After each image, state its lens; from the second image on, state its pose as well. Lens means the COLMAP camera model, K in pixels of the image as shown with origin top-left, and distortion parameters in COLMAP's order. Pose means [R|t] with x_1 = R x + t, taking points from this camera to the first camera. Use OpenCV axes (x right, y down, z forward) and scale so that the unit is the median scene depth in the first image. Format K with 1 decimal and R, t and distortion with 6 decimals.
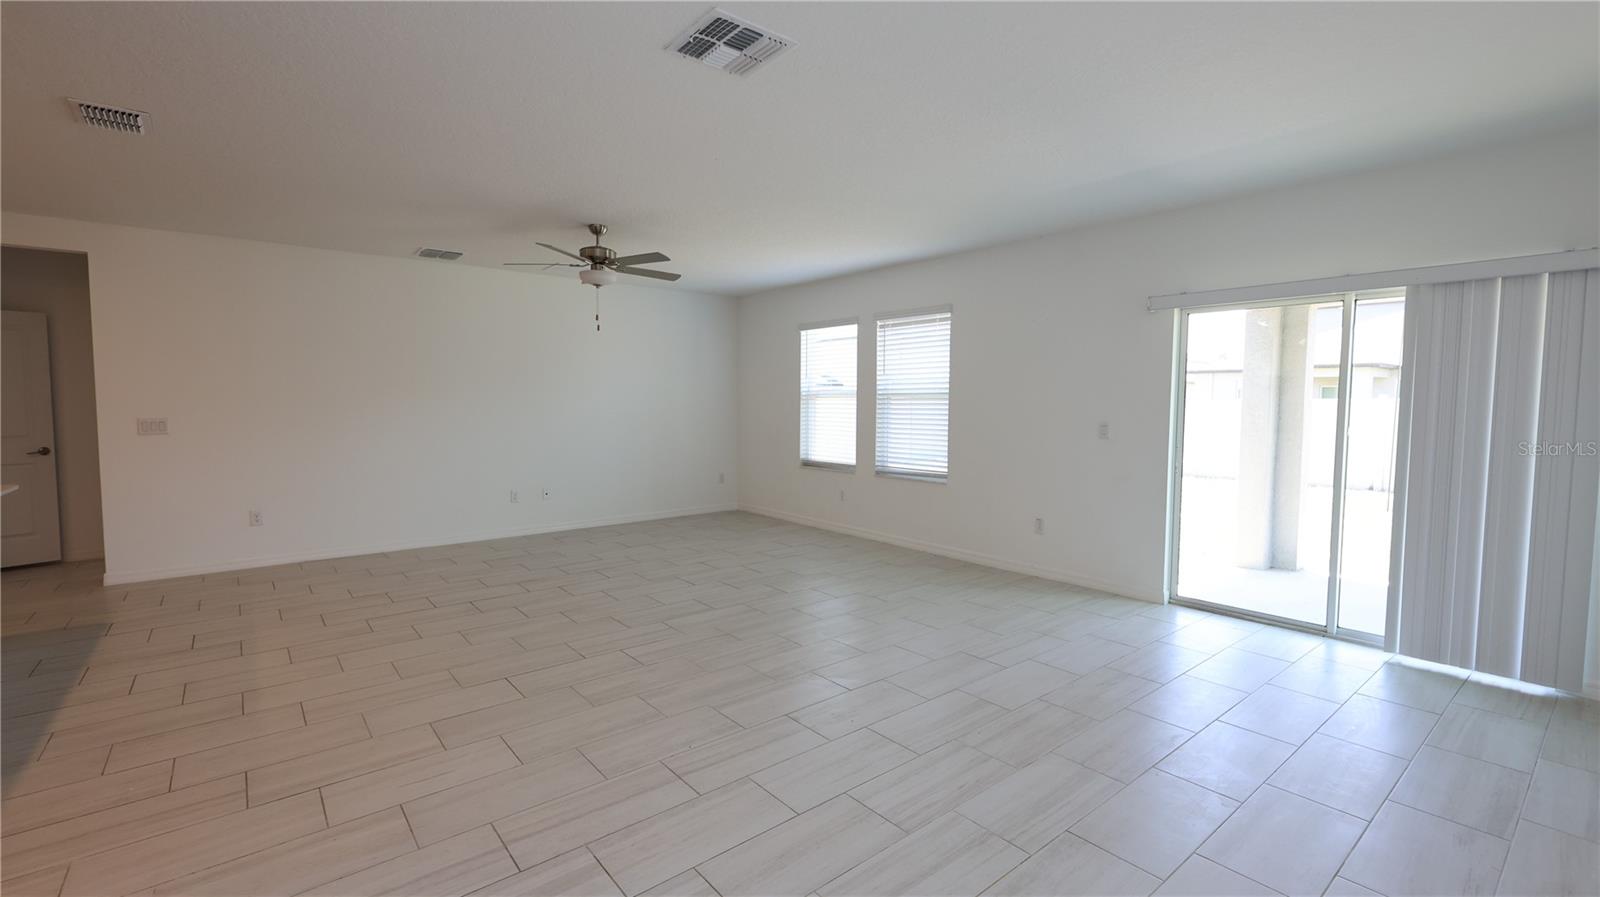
lens RADIAL K [[700.9, 0, 804.6], [0, 700.9, 440.1], [0, 0, 1]] dist [0.011357, -0.000286]
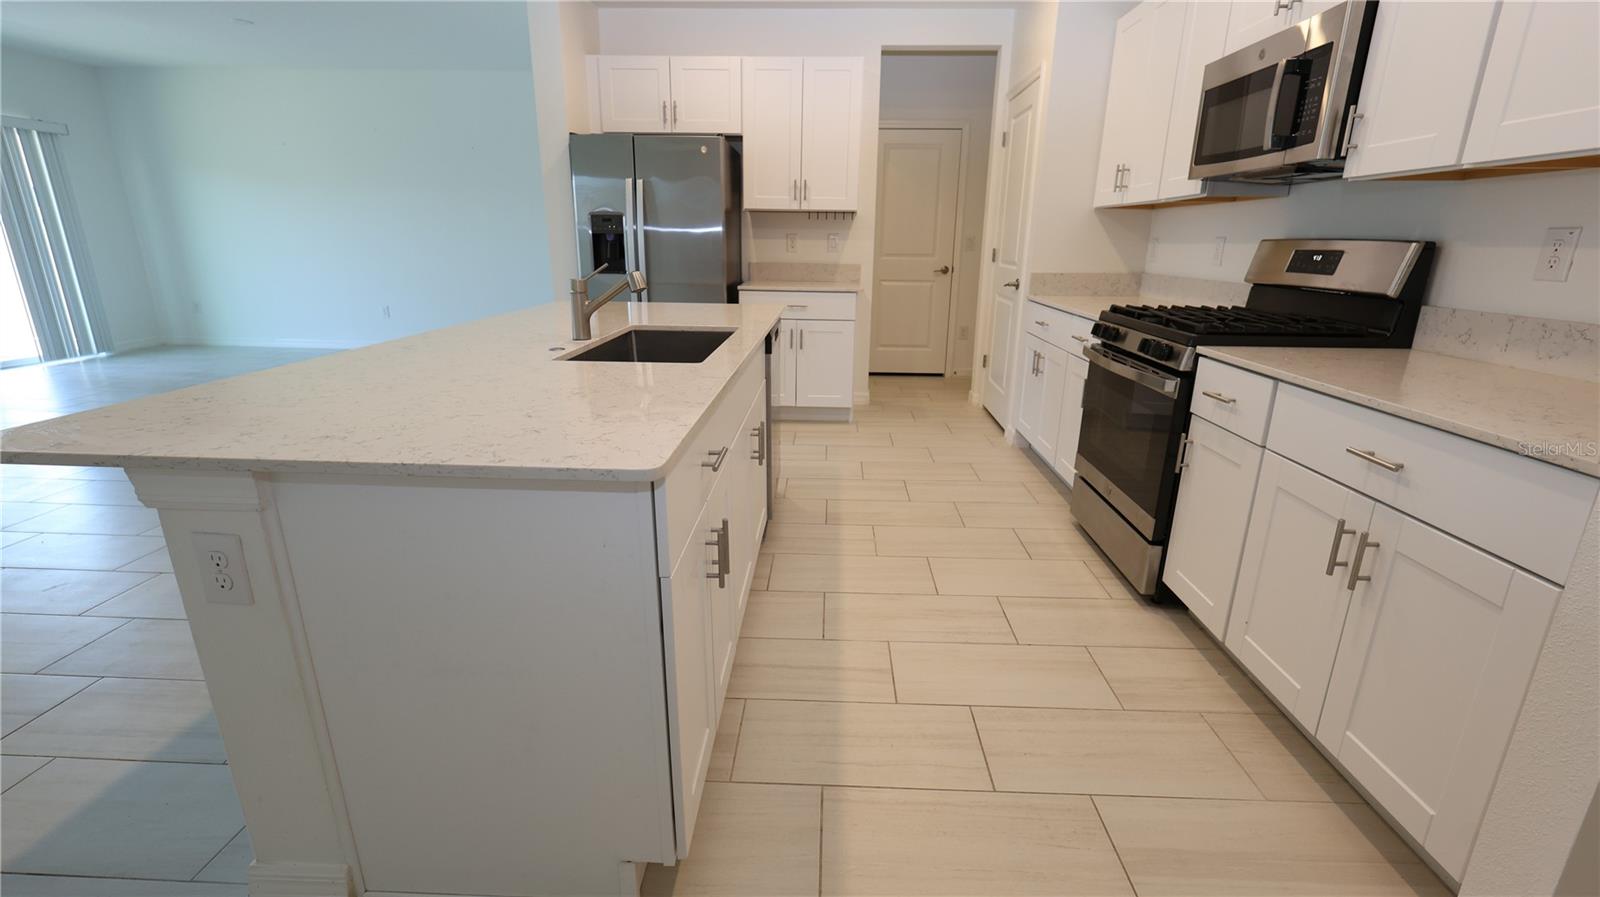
lens RADIAL K [[700.9, 0, 804.6], [0, 700.9, 440.1], [0, 0, 1]] dist [0.011357, -0.000286]
pose [[-0.742022, -0.200064, 0.639826, -0.968794], [0.025091, 0.945472, 0.324734, -0.013332], [-0.669905, 0.257014, -0.696542, 0.624680]]
